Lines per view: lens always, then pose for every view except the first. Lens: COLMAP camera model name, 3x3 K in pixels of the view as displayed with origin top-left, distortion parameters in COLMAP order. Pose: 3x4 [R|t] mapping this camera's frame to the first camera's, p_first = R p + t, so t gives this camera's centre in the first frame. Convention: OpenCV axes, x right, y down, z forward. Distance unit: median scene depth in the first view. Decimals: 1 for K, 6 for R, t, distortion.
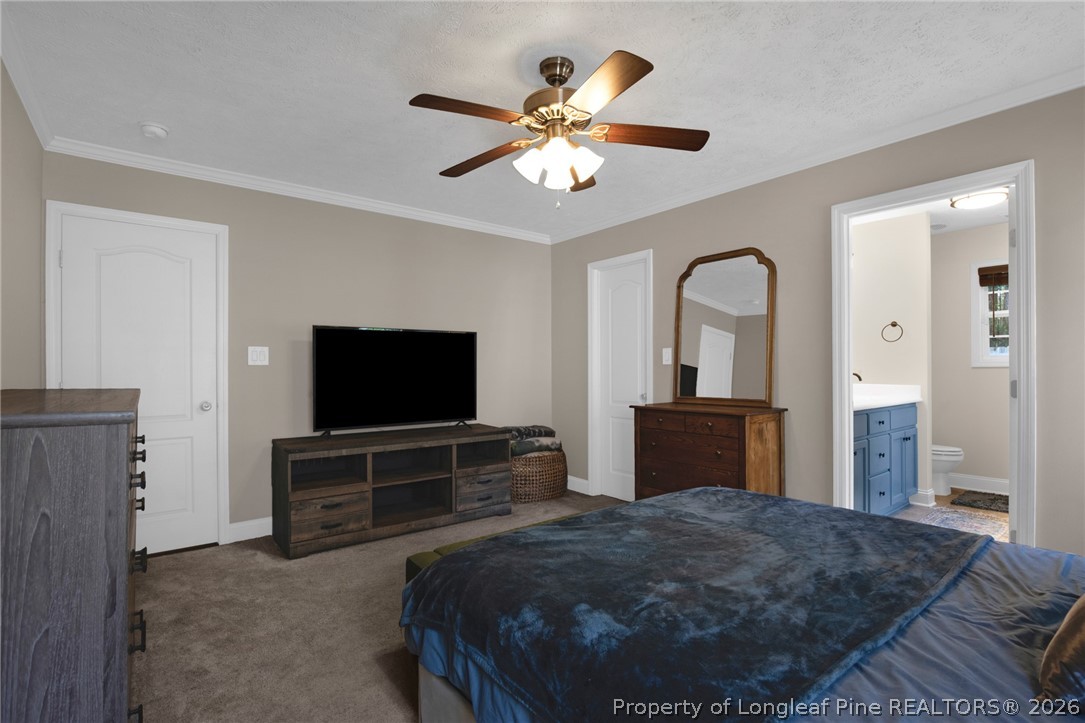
lens RADIAL K [[507.7, 0, 550.0], [0, 507.7, 365.8], [0, 0, 1]] dist [-0.013128, 0.000226]
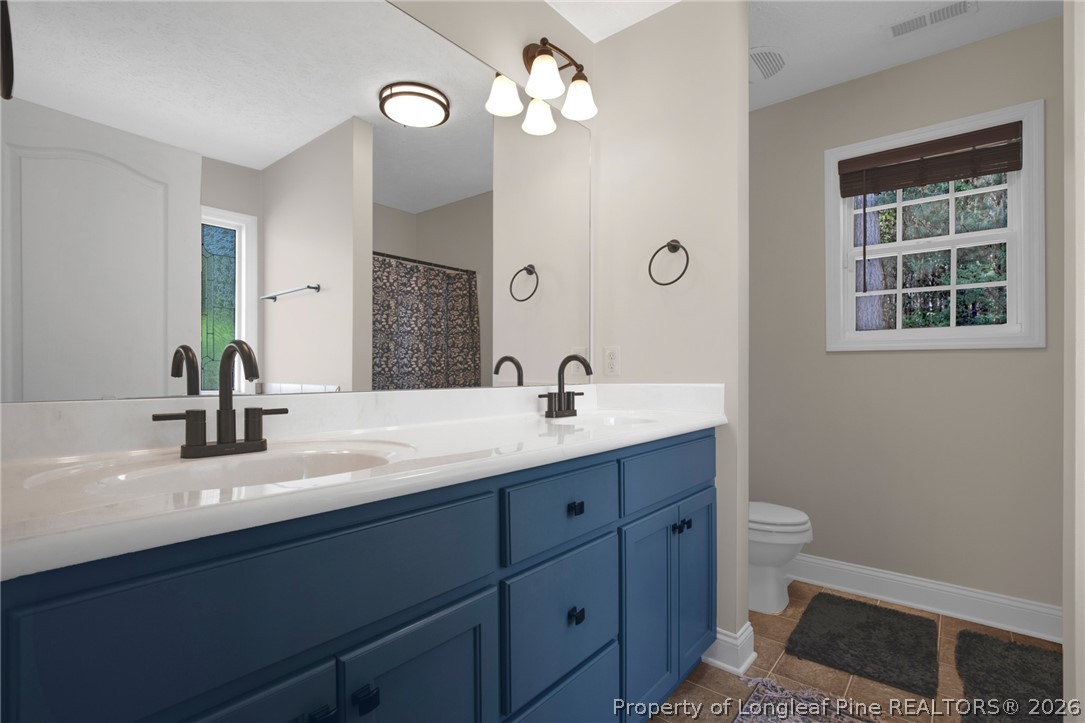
lens RADIAL K [[507.7, 0, 540.1], [0, 507.7, 367.4], [0, 0, 1]] dist [-0.013128, 0.000226]
pose [[0.979252, 0.011164, 0.202340, 0.481885], [-0.010384, 0.999934, -0.004917, 0.025280], [-0.202382, 0.002714, 0.979303, 0.596113]]
